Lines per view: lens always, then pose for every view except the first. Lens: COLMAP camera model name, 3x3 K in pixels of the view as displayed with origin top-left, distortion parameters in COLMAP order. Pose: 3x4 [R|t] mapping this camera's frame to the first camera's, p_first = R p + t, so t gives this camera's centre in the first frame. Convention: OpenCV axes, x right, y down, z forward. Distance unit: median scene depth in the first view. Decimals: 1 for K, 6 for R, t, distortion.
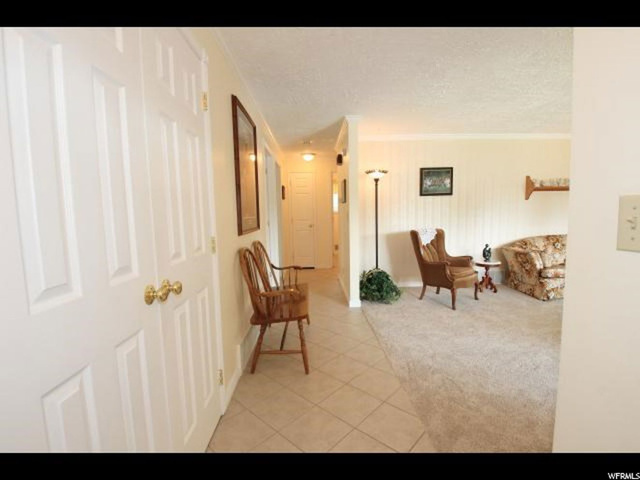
lens RADIAL K [[295.6, 0, 322.5], [0, 295.6, 241.3], [0, 0, 1]] dist [0.015453, -0.032446]
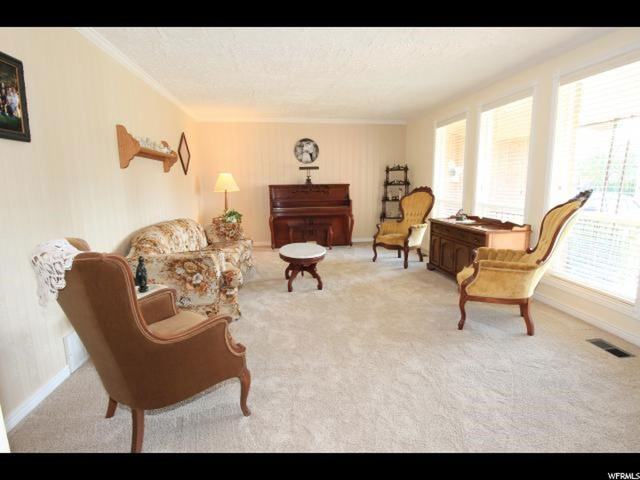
lens RADIAL K [[348.1, 0, 320.0], [0, 348.1, 240.0], [0, 0, 1]] dist [0.018073, -0.028442]
pose [[-0.100364, -0.136147, 0.985592, -0.028404], [0.109195, 0.983102, 0.146923, -0.068248], [-0.988941, 0.122367, -0.083801, 0.763808]]
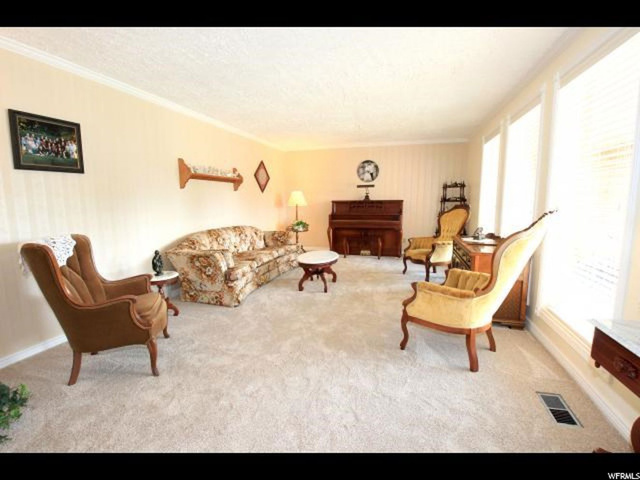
lens RADIAL K [[295.6, 0, 322.5], [0, 295.6, 241.3], [0, 0, 1]] dist [0.015453, -0.032446]
pose [[0.306216, -0.110863, 0.945485, 0.029687], [0.090334, 0.992098, 0.087072, -0.036106], [-0.947666, 0.058747, 0.313811, 0.426188]]
